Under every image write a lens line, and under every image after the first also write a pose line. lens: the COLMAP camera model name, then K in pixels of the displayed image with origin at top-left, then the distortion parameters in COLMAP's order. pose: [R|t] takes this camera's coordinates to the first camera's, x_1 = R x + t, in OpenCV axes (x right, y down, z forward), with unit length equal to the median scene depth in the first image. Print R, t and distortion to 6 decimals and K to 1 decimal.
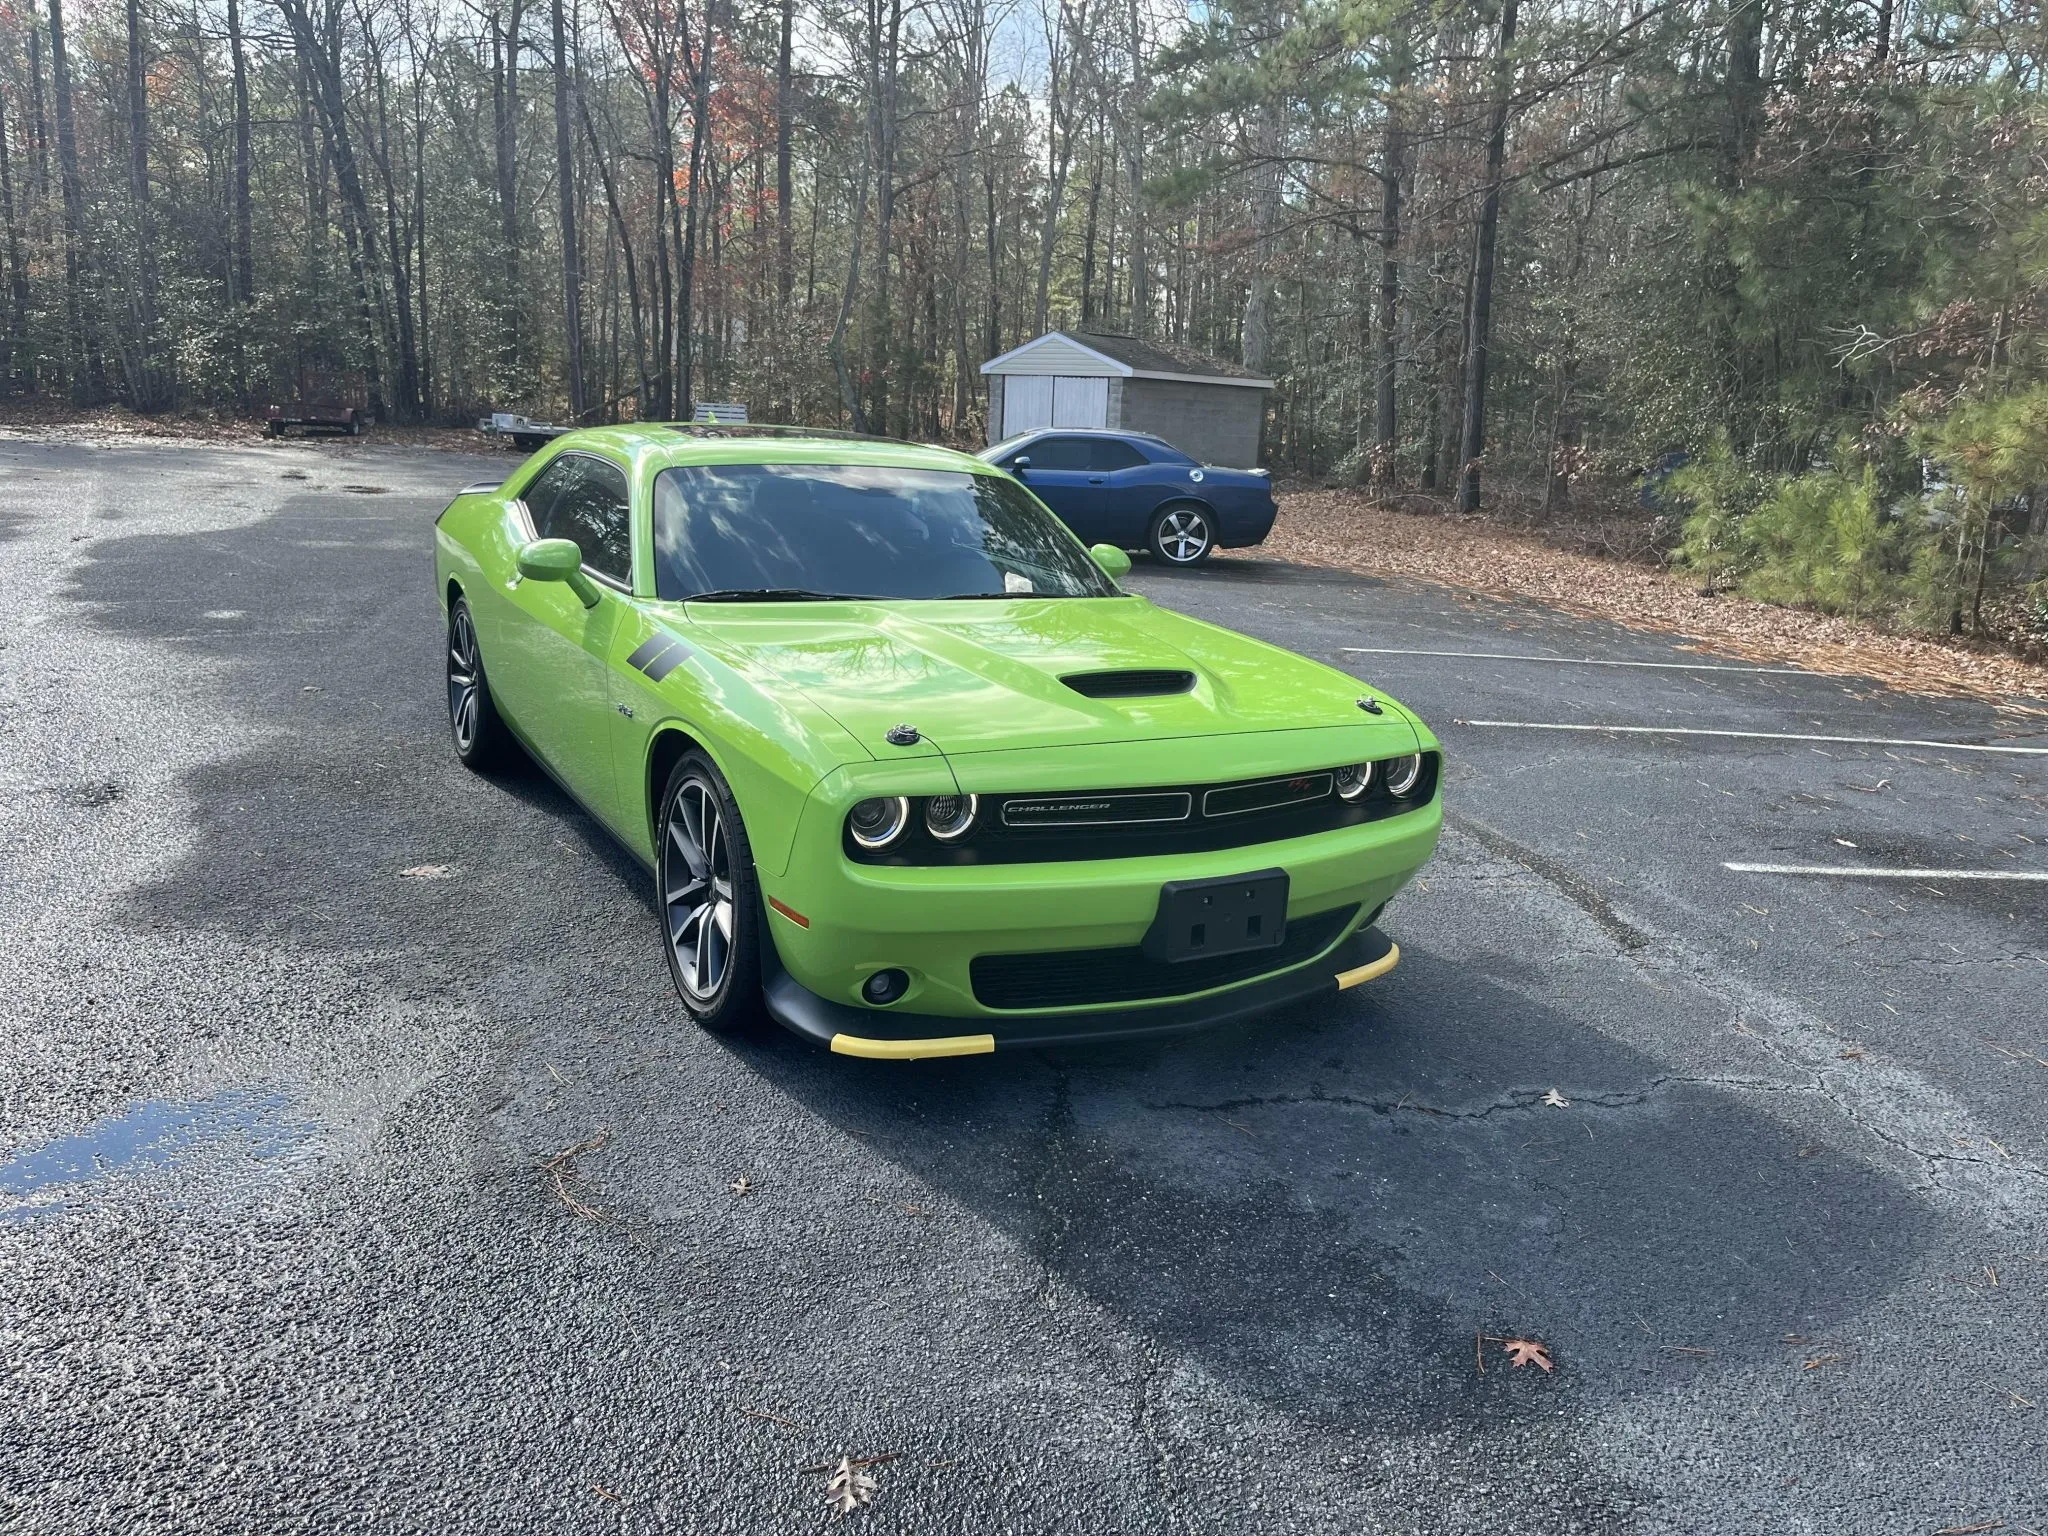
lens RADIAL K [[1653.4, 0, 1040.4], [0, 1653.4, 733.2], [0, 0, 1]] dist [0.095151, -0.145918]
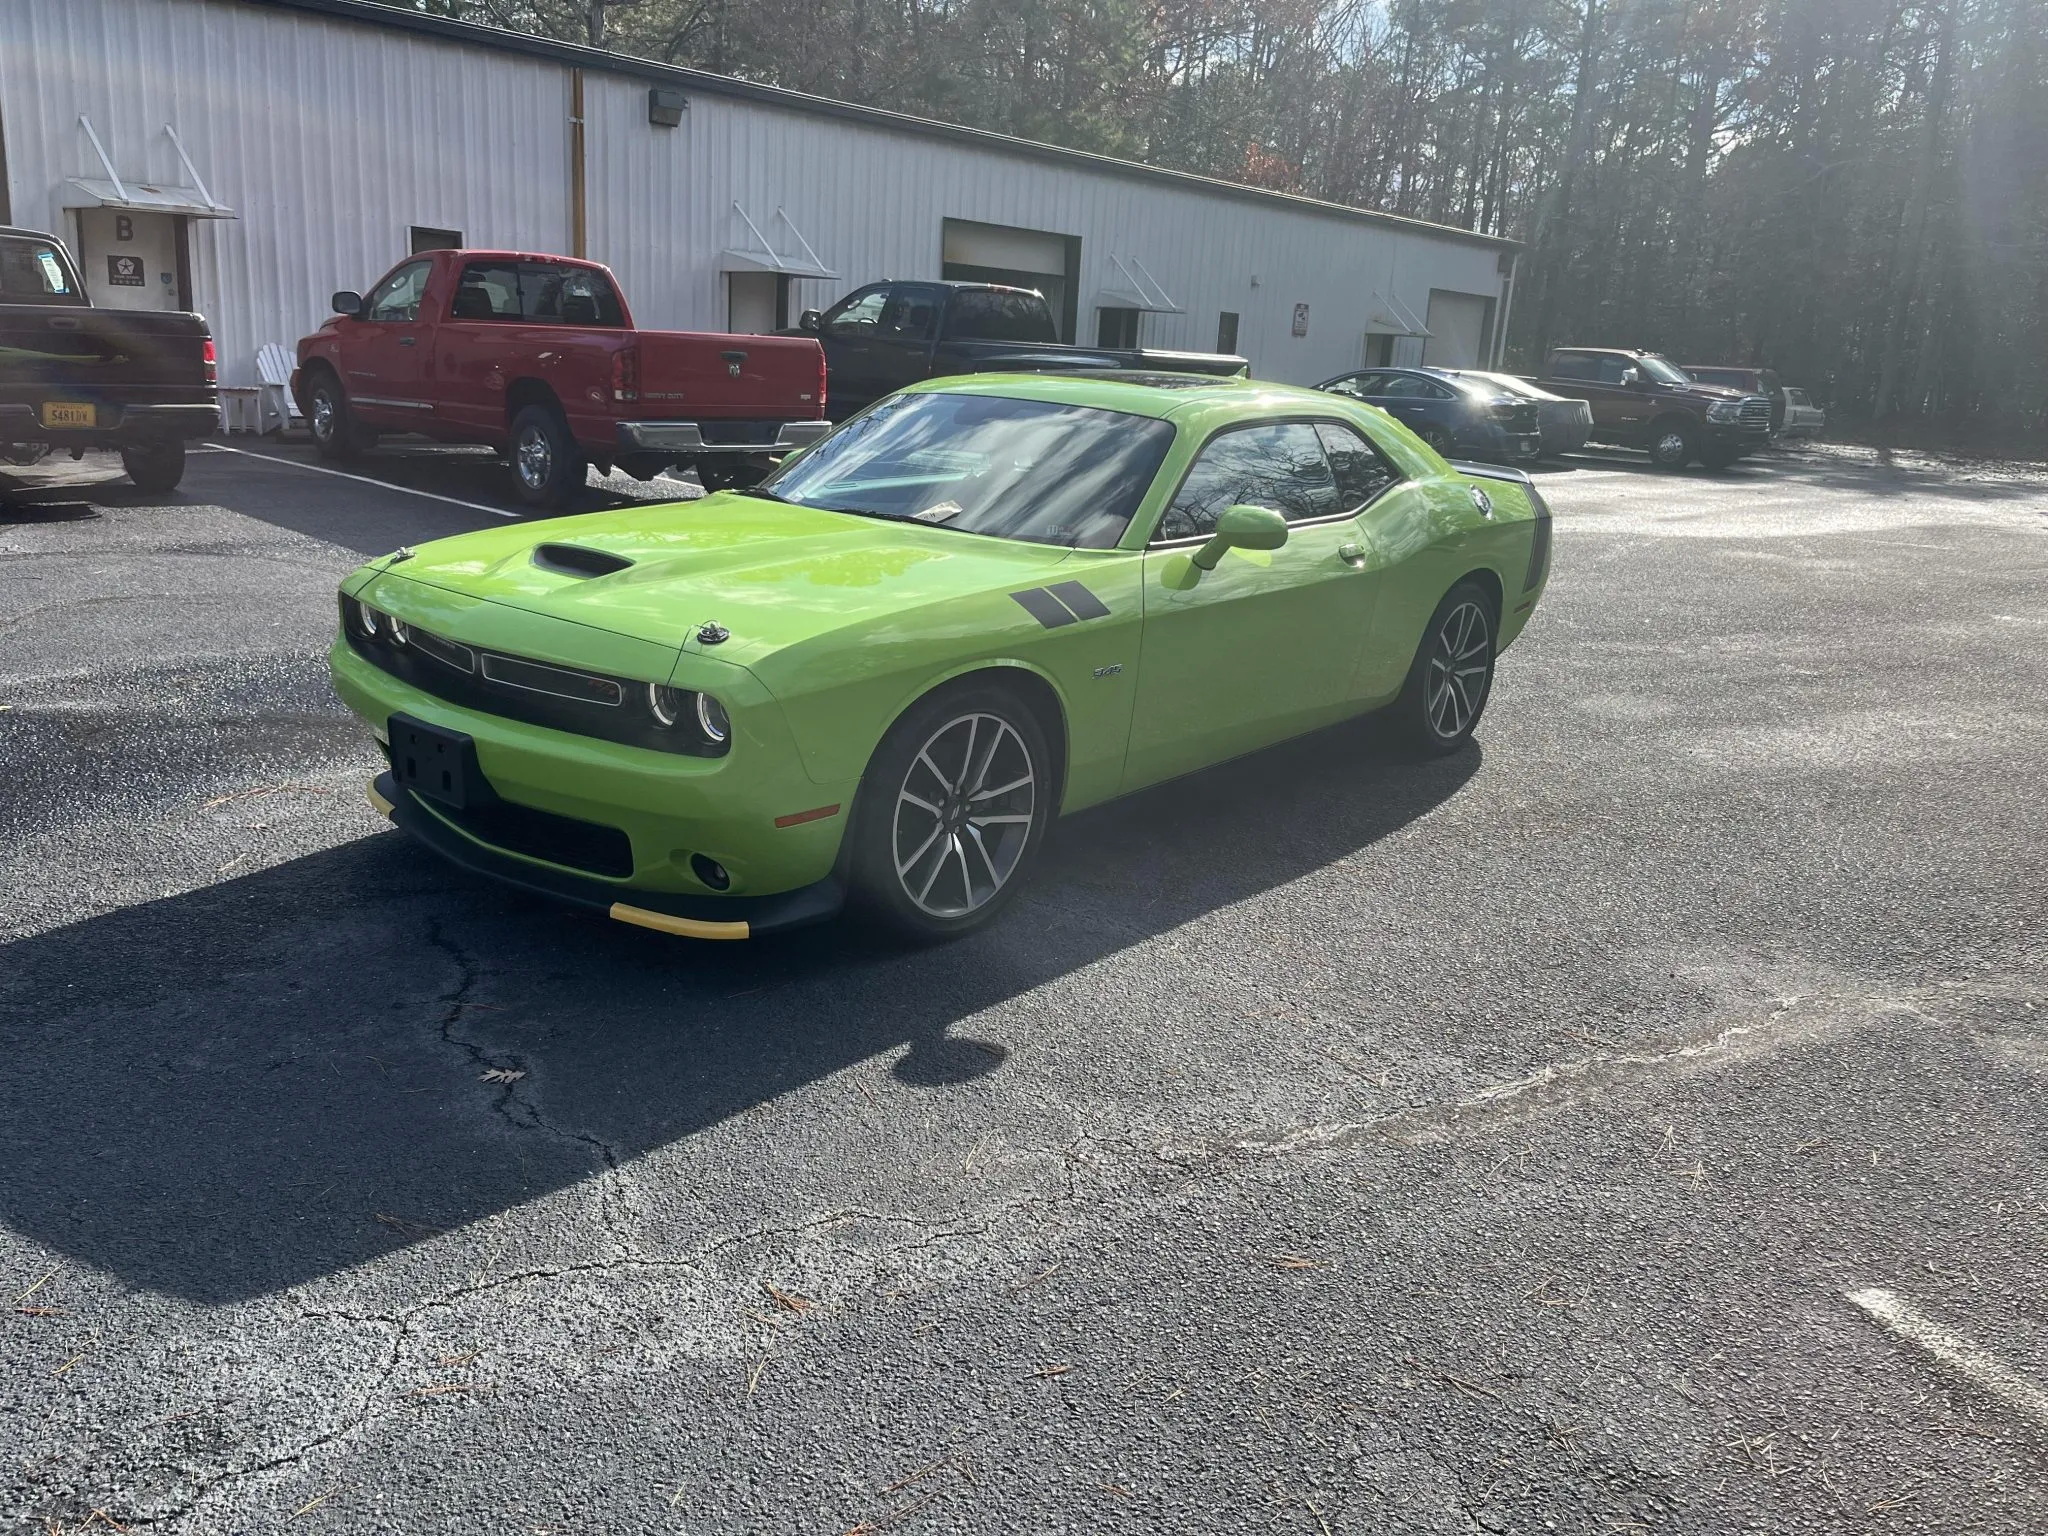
lens RADIAL K [[1657.0, 0, 1033.0], [0, 1657.0, 768.1], [0, 0, 1]] dist [0.032132, 0.003271]
pose [[0.286684, 0.204458, -0.935954, 1.098697], [-0.222601, 0.964439, 0.142497, -0.112944], [0.931805, 0.167492, 0.322002, 0.898406]]
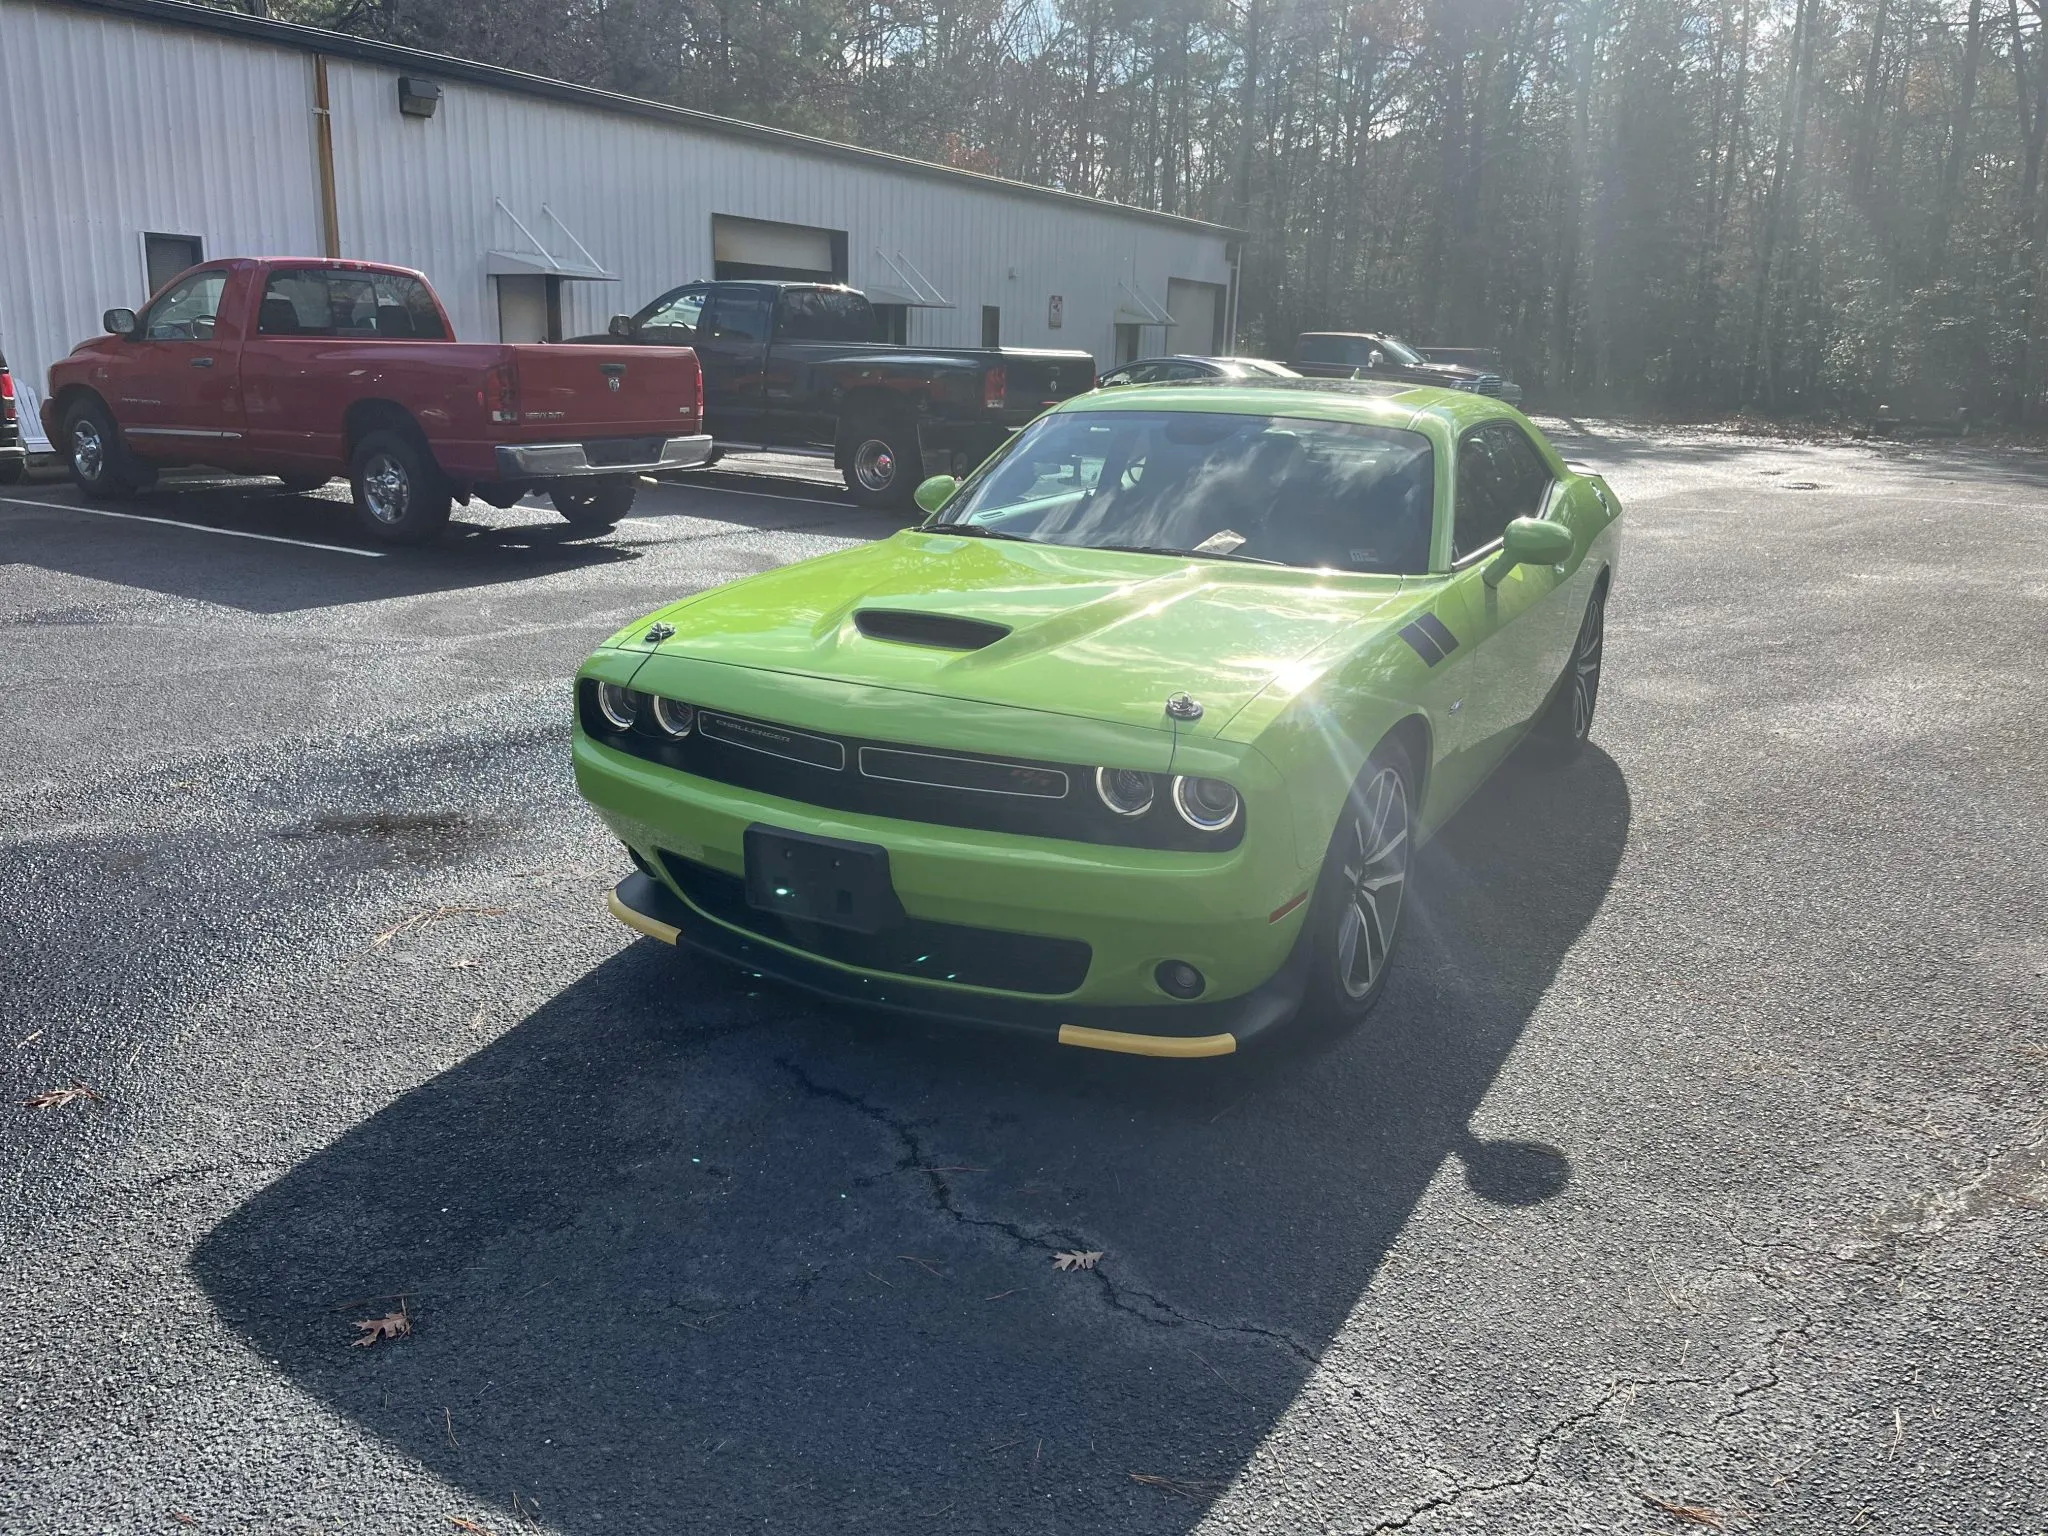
lens RADIAL K [[1653.4, 0, 1040.4], [0, 1653.4, 733.2], [0, 0, 1]] dist [0.095151, -0.145918]
pose [[0.484722, 0.161218, -0.859682, 0.834724], [-0.169825, 0.981509, 0.088310, -0.062064], [0.858023, 0.103189, 0.503138, 0.565597]]
